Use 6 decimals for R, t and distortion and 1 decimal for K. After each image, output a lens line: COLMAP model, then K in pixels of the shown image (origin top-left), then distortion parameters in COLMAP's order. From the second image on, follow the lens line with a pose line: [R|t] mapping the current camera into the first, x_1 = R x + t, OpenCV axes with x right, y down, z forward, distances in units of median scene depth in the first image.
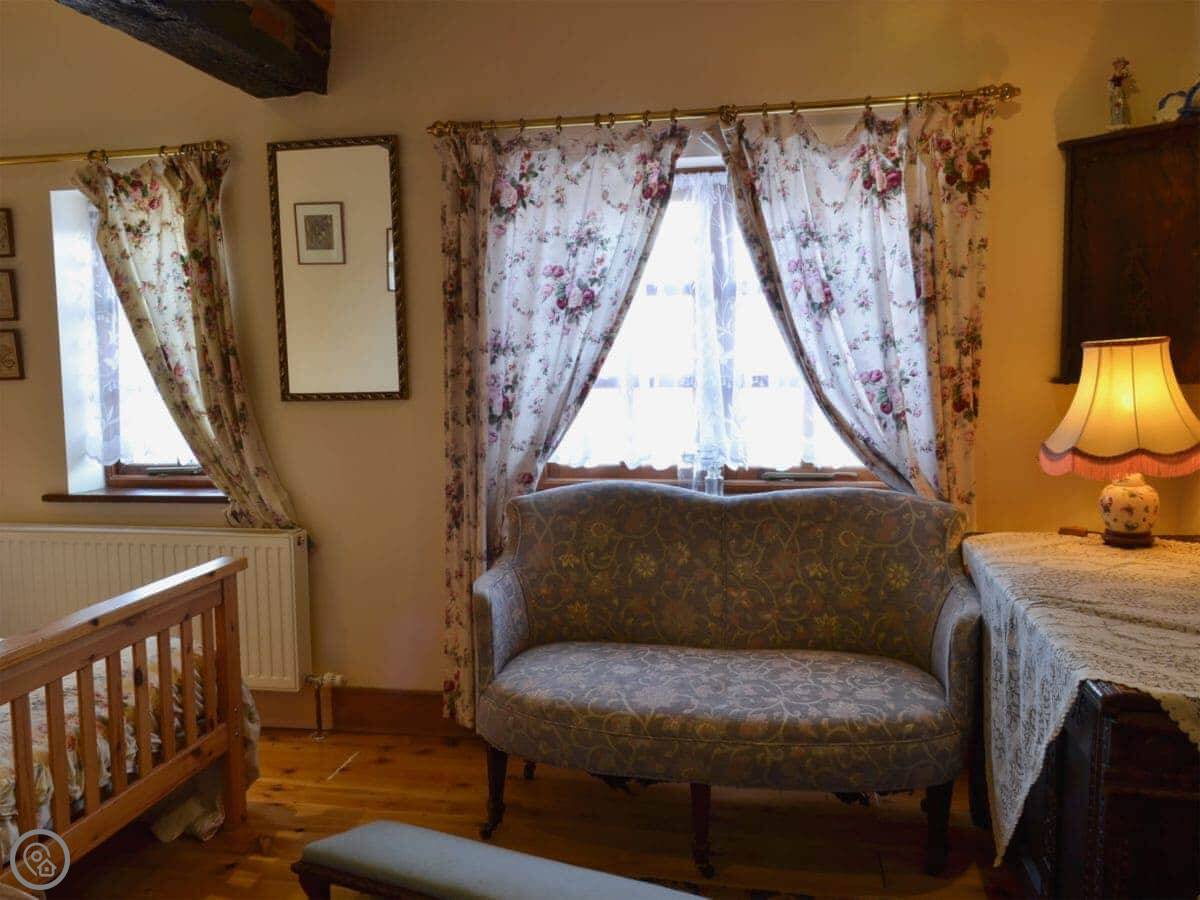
lens RADIAL K [[1086.6, 0, 600.0], [0, 1086.6, 450.0], [0, 0, 1]] dist [-0.010146, -0.009398]
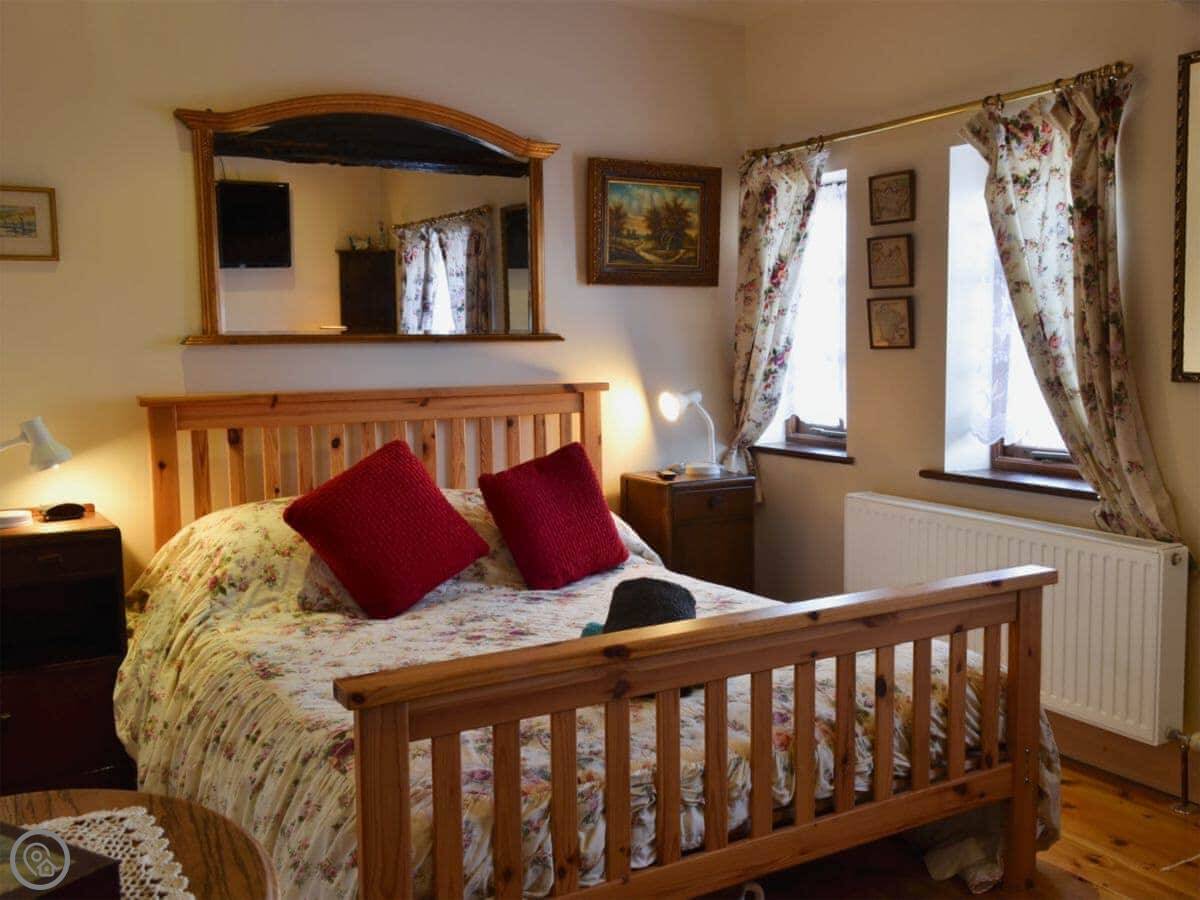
lens RADIAL K [[1168.9, 0, 600.0], [0, 1168.9, 450.0], [0, 0, 1]] dist [0.001429, 0.001331]
pose [[0.673923, 0.083794, -0.734035, 0.058227], [-0.072190, 0.996262, 0.047450, -0.005473], [0.735267, 0.021012, 0.677452, 0.112401]]
